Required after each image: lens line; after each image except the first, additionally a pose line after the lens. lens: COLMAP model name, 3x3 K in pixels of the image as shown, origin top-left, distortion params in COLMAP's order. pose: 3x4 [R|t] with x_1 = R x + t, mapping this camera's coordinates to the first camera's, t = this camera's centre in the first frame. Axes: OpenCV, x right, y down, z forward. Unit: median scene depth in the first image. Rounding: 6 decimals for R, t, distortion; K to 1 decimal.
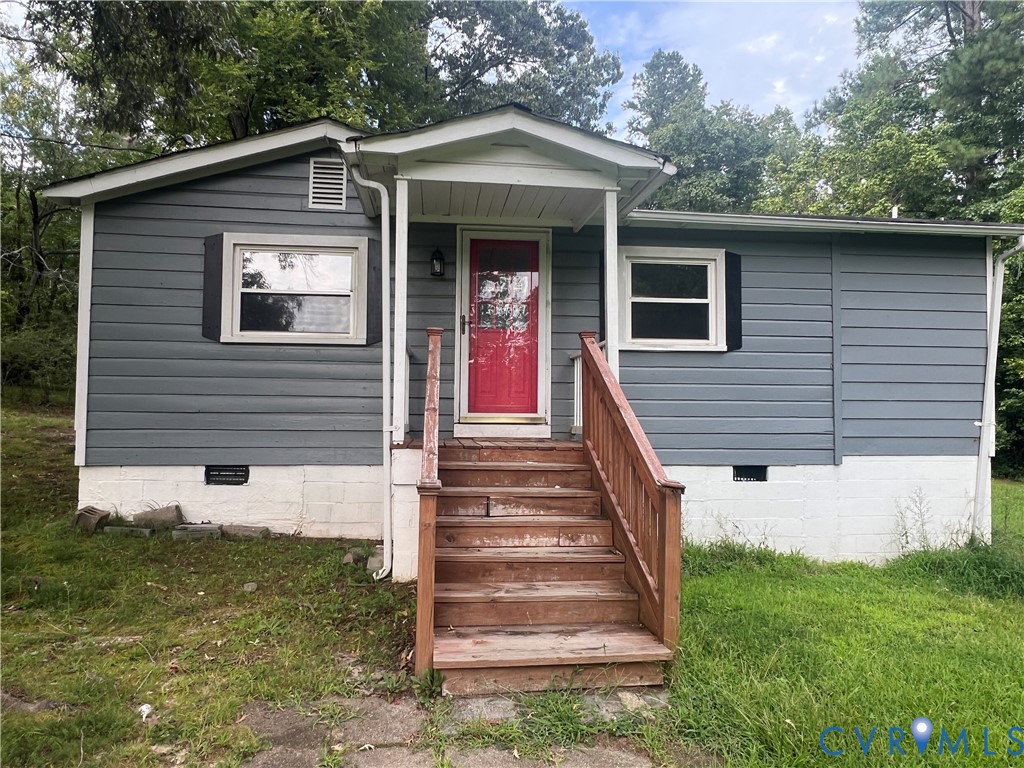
lens RADIAL K [[666.0, 0, 503.1], [0, 666.0, 385.3], [0, 0, 1]] dist [0.001172, -0.000851]
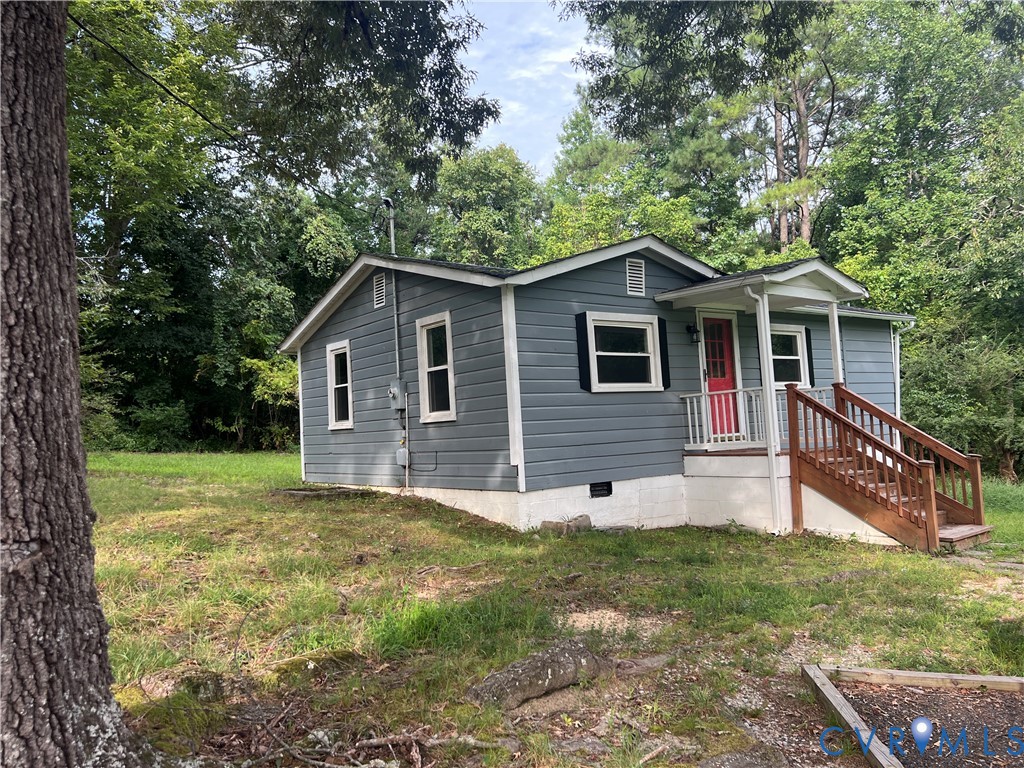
lens RADIAL K [[774.7, 0, 499.3], [0, 774.7, 382.0], [0, 0, 1]] dist [0.079899, -0.102847]
pose [[0.849193, -0.019612, 0.527718, -1.383251], [0.036617, 0.999092, -0.021795, -0.056037], [-0.526811, 0.037832, 0.849140, -0.236509]]
